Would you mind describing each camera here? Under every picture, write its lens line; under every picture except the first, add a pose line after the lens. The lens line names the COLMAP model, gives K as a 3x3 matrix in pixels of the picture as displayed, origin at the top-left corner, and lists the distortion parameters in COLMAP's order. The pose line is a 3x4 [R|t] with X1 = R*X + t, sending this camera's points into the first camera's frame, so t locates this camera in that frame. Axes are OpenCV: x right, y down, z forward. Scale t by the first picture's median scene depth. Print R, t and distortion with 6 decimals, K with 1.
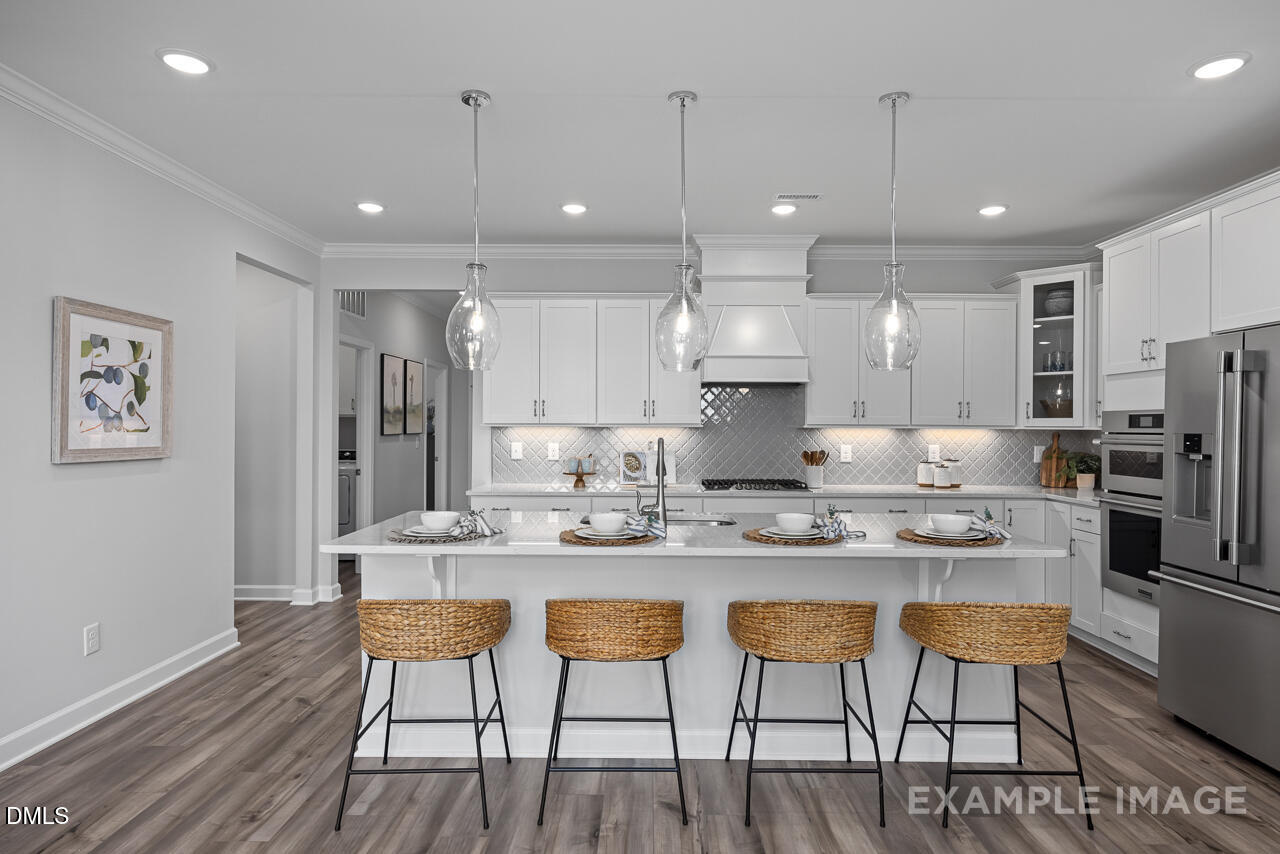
lens RADIAL K [[738.3, 0, 640.0], [0, 738.3, 427.0], [0, 0, 1]] dist [-0.001918, -0.000468]
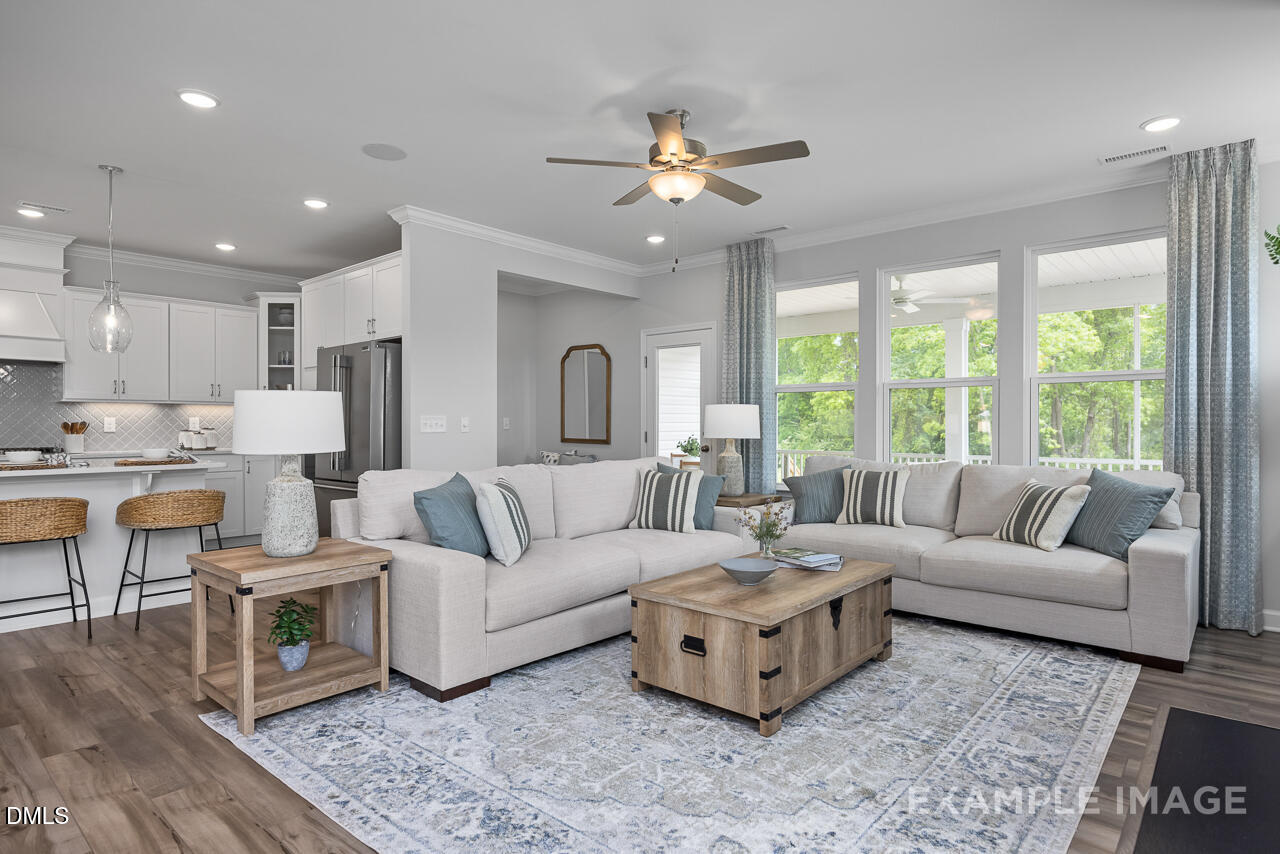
lens RADIAL K [[697.9, 0, 640.0], [0, 697.9, 427.0], [0, 0, 1]] dist [-0.002855, -0.000461]
pose [[0.651516, -0.008073, 0.758592, -0.015481], [0.002893, 0.999963, 0.008157, 0.035819], [-0.758629, -0.003119, 0.651515, -0.402925]]
